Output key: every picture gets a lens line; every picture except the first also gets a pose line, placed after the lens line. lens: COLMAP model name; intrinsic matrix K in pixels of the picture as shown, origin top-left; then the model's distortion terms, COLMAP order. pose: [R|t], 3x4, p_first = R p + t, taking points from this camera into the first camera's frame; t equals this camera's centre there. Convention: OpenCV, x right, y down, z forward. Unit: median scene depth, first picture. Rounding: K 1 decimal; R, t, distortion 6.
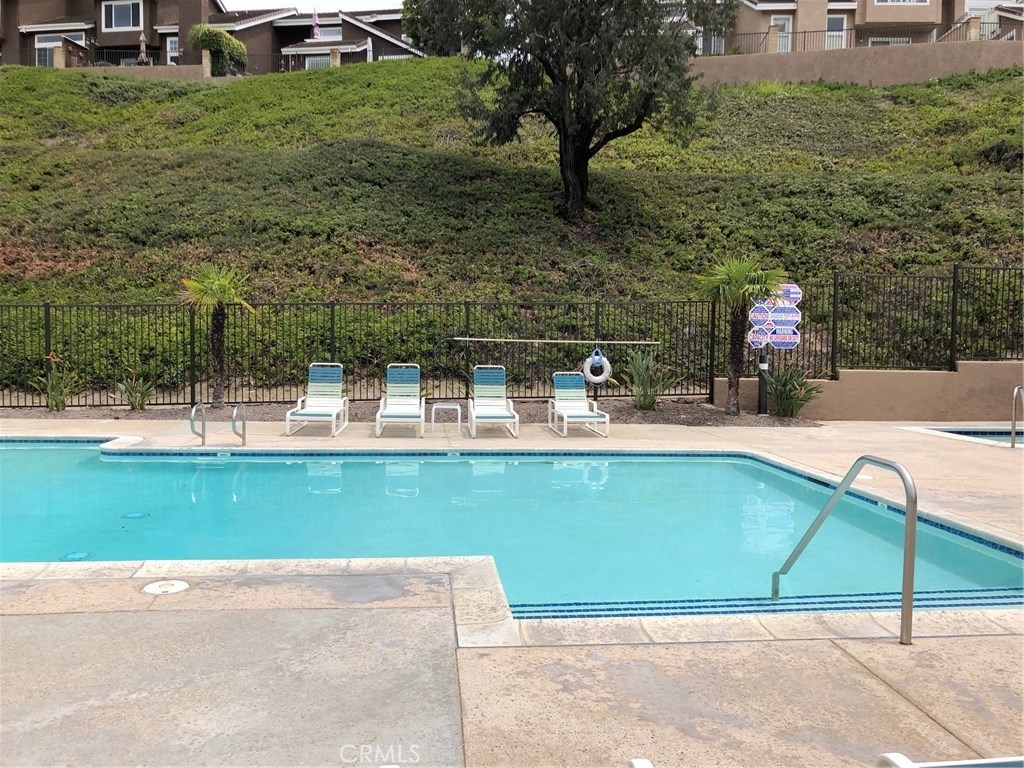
lens RADIAL K [[841.2, 0, 511.6], [0, 841.2, 389.0], [0, 0, 1]] dist [0.046871, -0.044364]
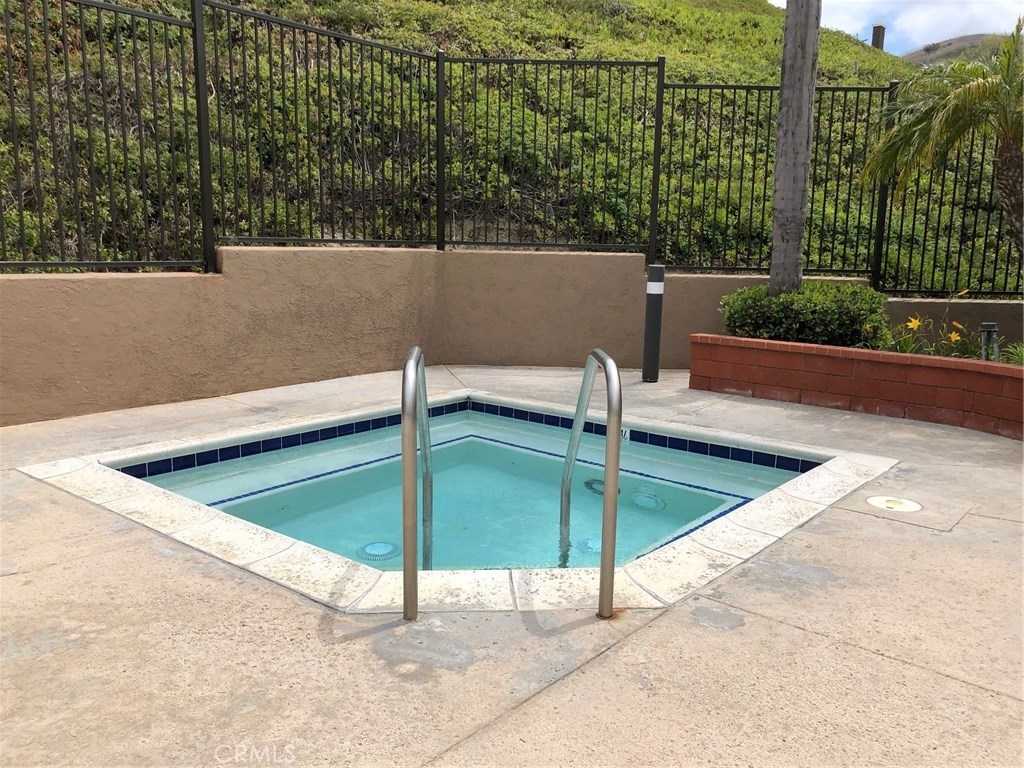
lens RADIAL K [[841.2, 0, 511.4], [0, 841.2, 384.5], [0, 0, 1]] dist [0.046871, -0.044364]
pose [[0.719173, -0.116763, 0.684950, 0.322954], [0.030689, 0.990155, 0.136568, -0.017807], [-0.694153, -0.077195, 0.715676, 0.577540]]
